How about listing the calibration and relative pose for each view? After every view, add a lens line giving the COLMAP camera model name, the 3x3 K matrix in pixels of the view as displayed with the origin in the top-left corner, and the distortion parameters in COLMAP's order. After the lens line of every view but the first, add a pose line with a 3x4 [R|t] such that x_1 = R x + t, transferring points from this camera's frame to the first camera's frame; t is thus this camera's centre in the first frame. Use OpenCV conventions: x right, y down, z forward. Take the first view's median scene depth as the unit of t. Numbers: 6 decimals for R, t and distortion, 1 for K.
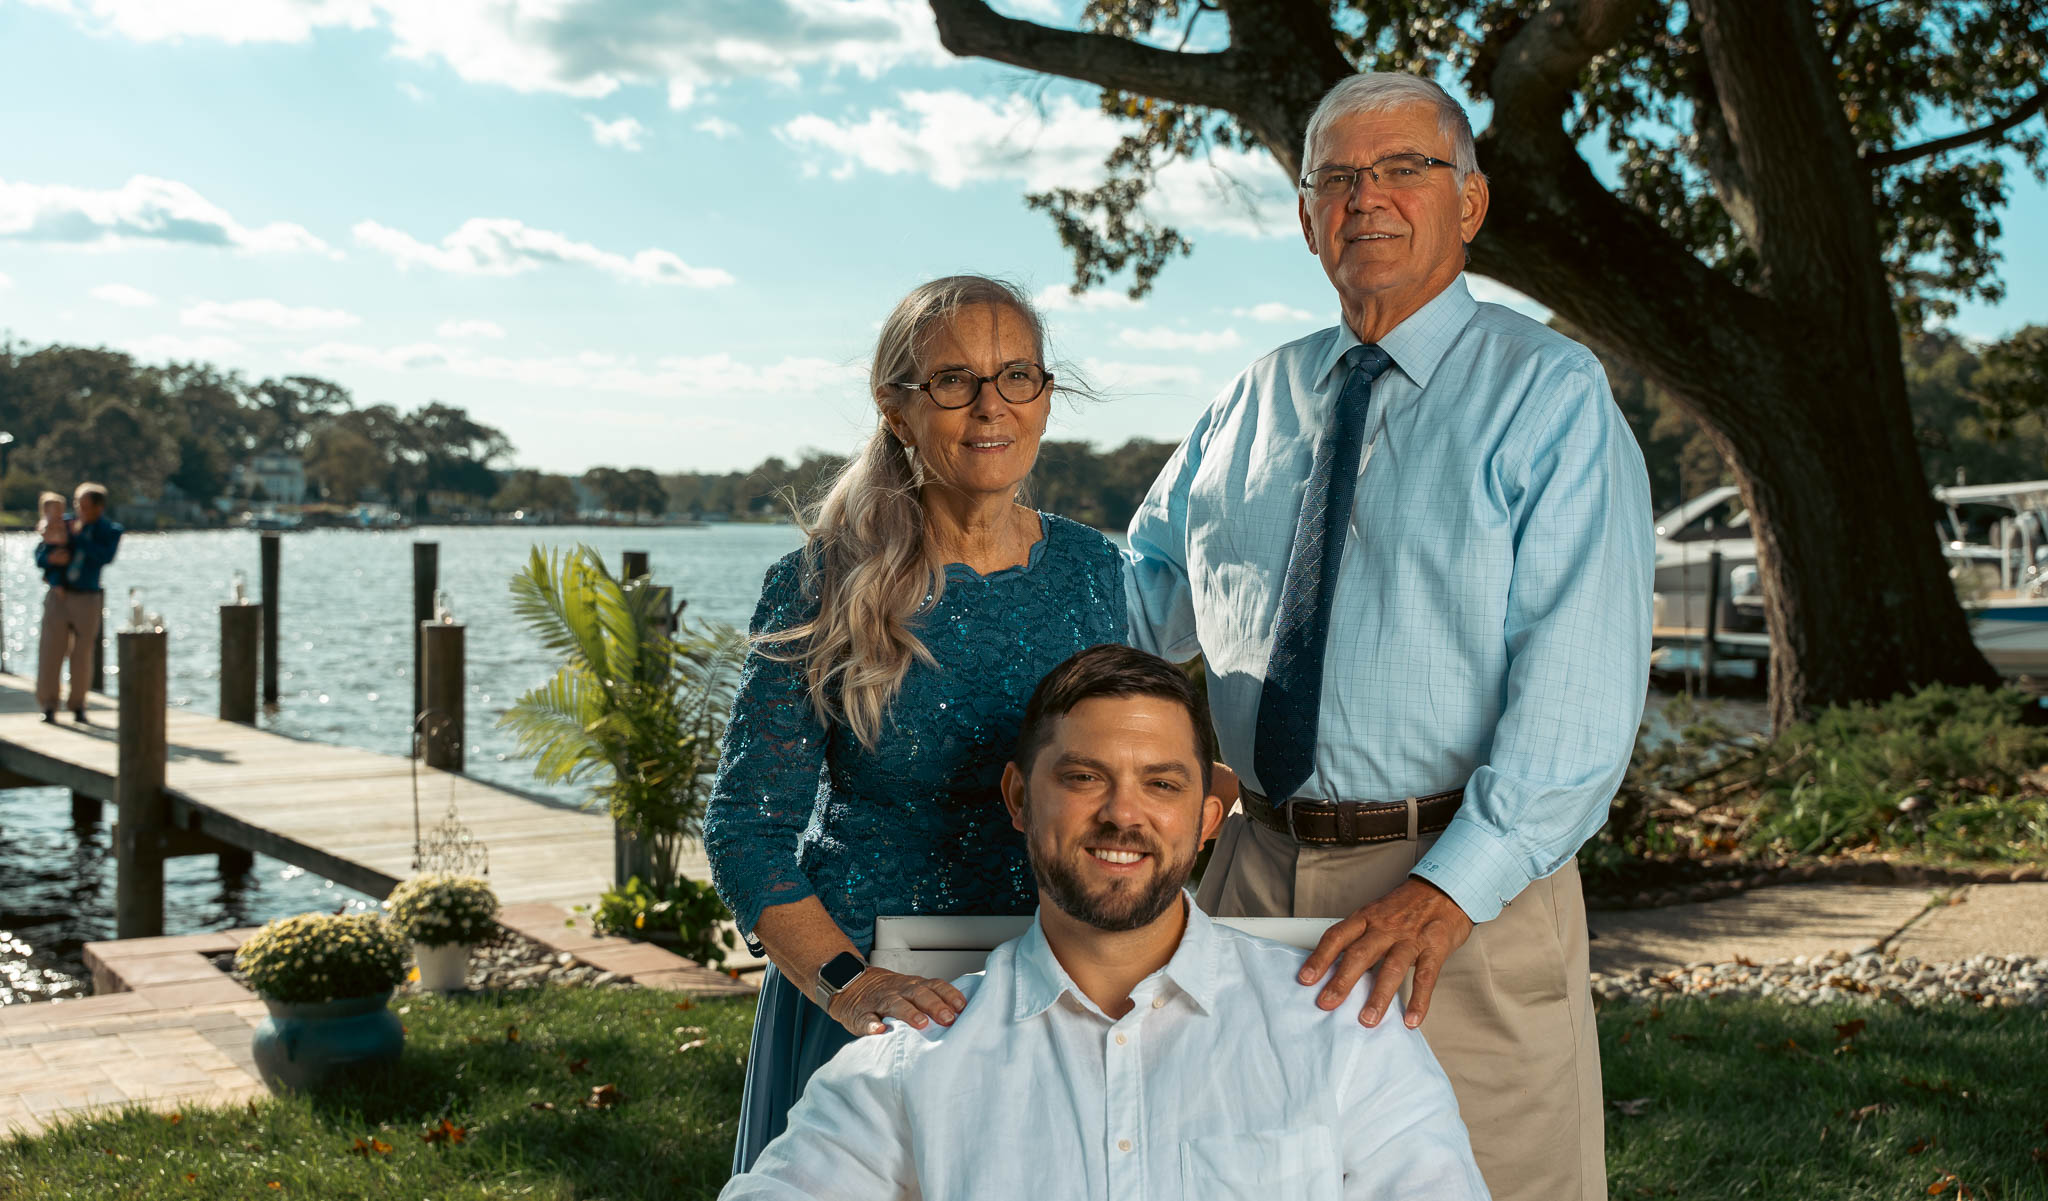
lens RADIAL K [[2134.8, 0, 966.5], [0, 2134.8, 607.8], [0, 0, 1]] dist [0.010885, 0.000000]
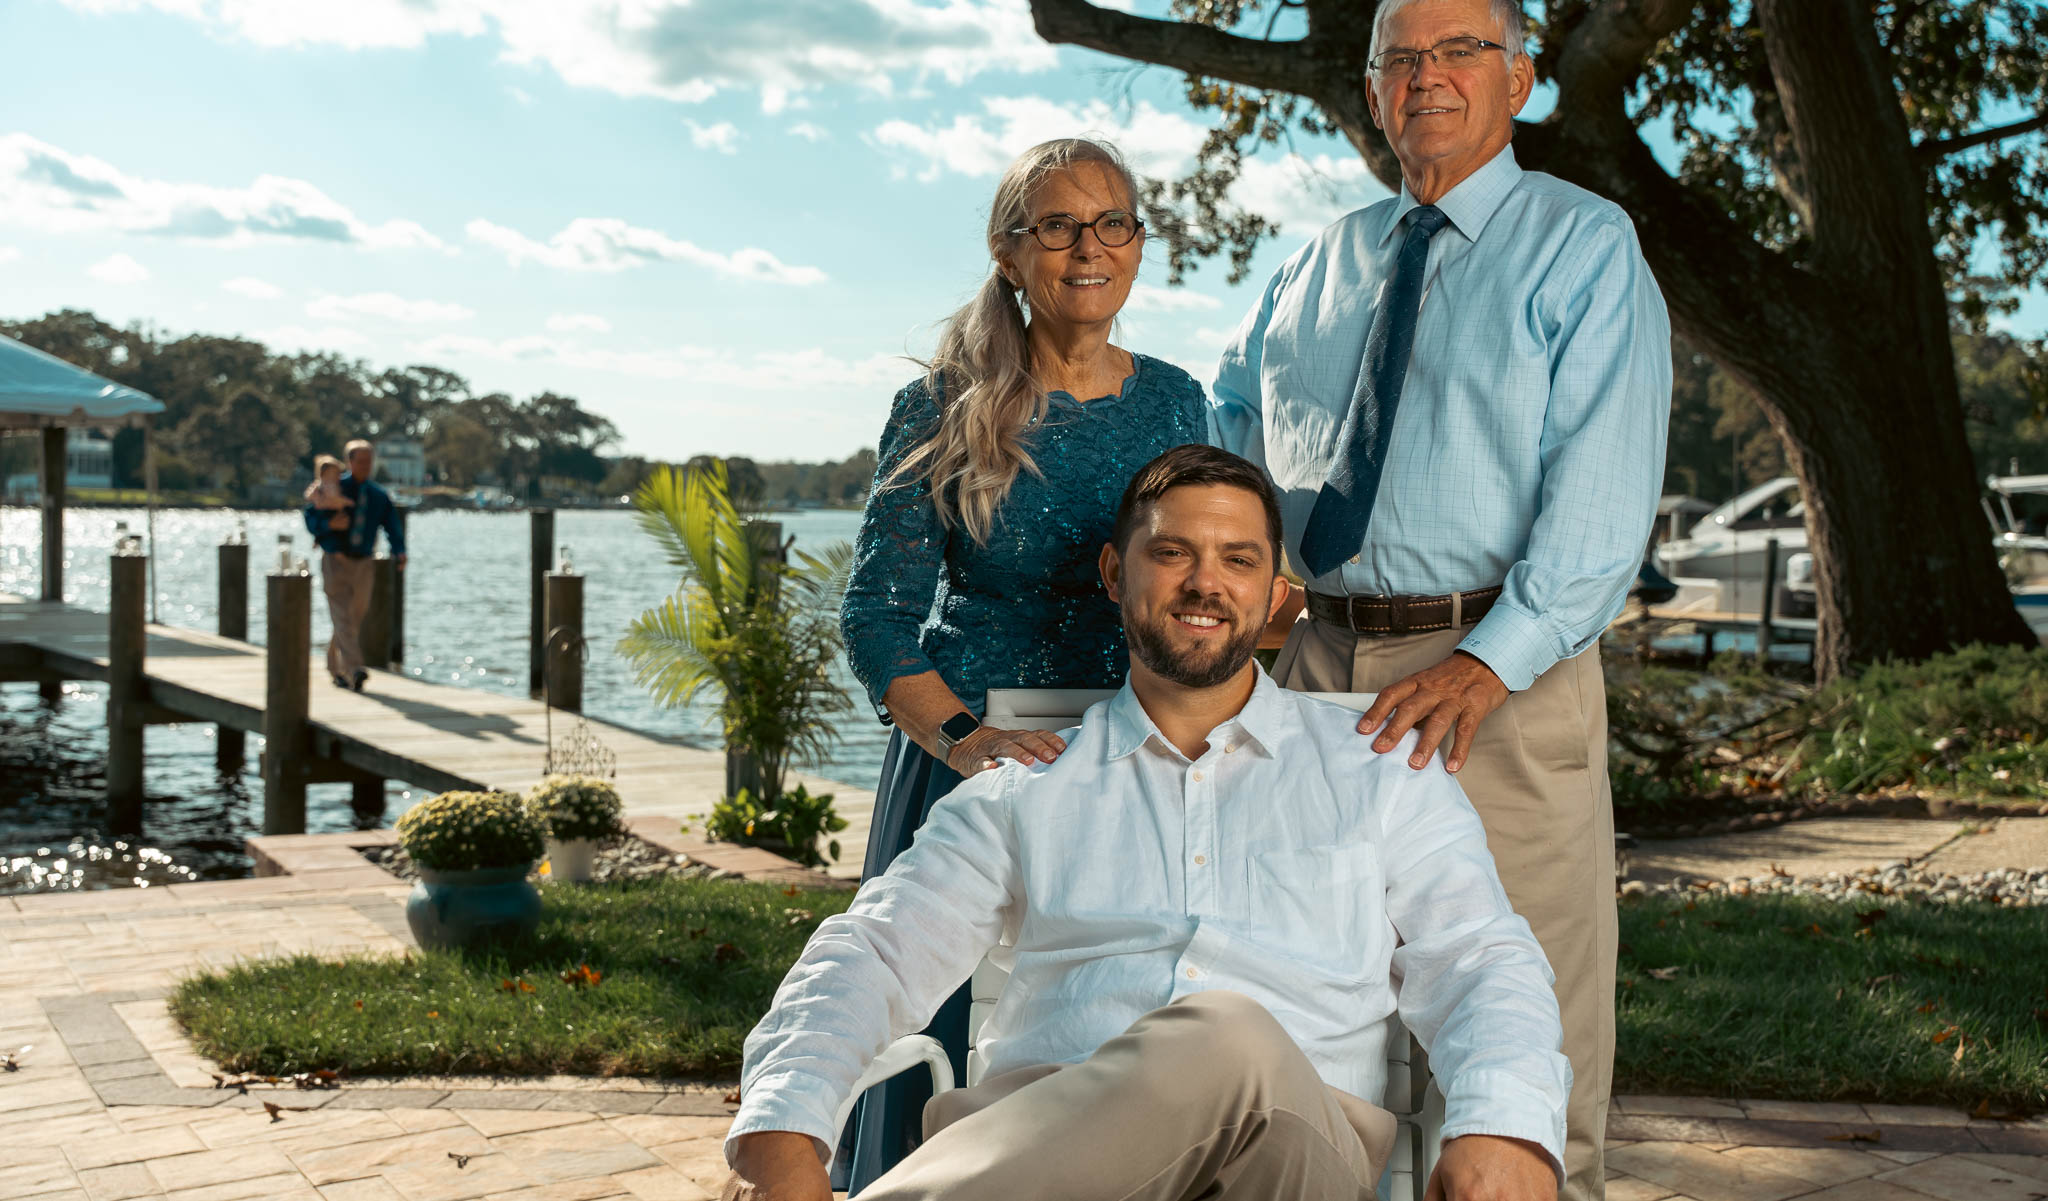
lens RADIAL K [[2033.9, 0, 967.5], [0, 2033.9, 625.4], [0, 0, 1]] dist [0.011322, 0.000000]
pose [[0.999141, 0.013408, -0.039219, -0.002775], [-0.012761, 0.999779, 0.016685, 0.024799], [0.039434, -0.016170, 0.999091, -0.027516]]
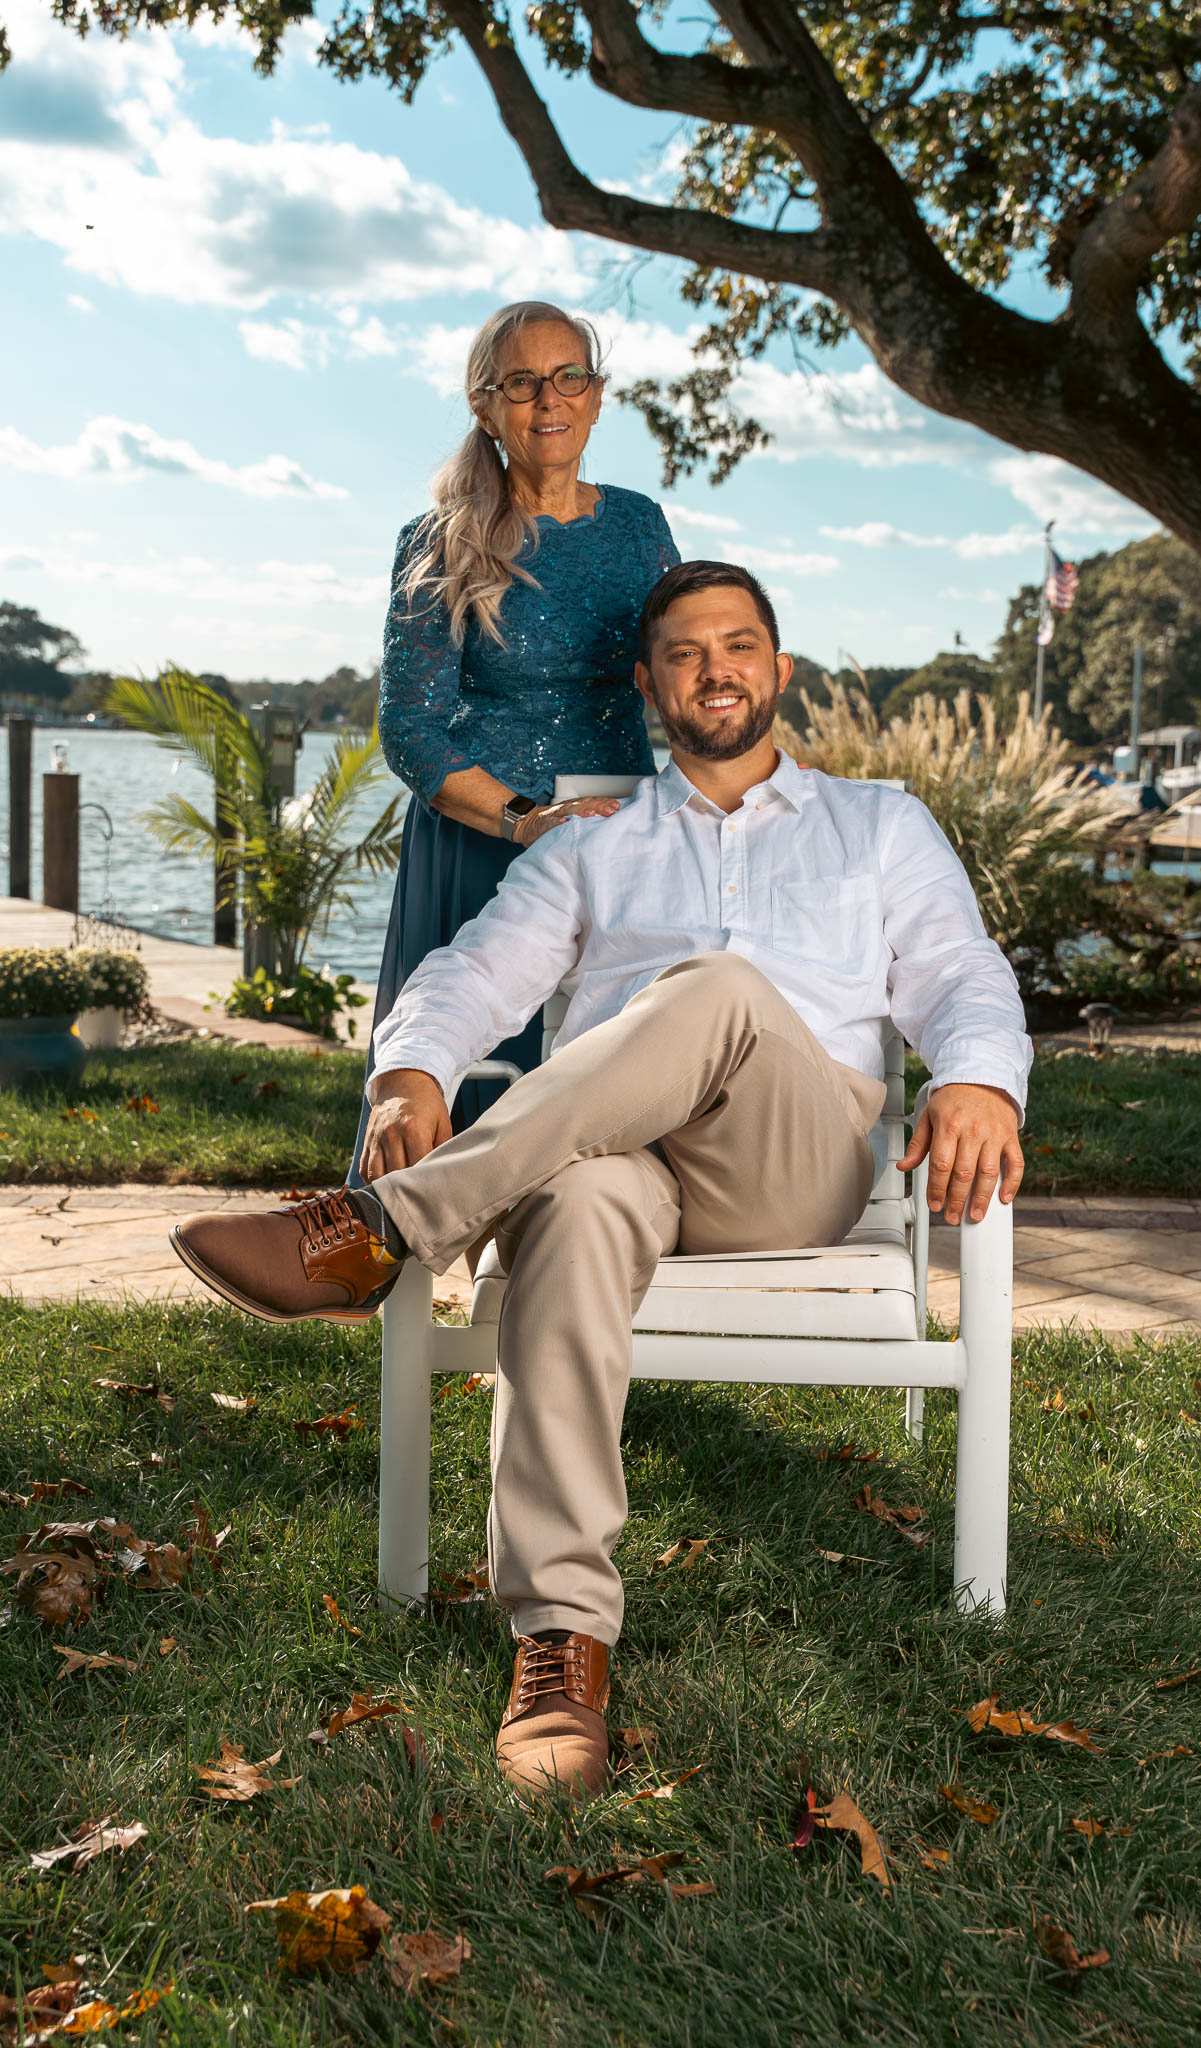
lens RADIAL K [[2109.5, 0, 544.2], [0, 2109.5, 1011.8], [0, 0, 1]] dist [0.028661, 0.000000]
pose [[0.999759, 0.021132, 0.005951, -0.014890], [-0.021582, 0.995705, 0.090028, 0.047529], [-0.004023, -0.090134, 0.995921, -0.100114]]
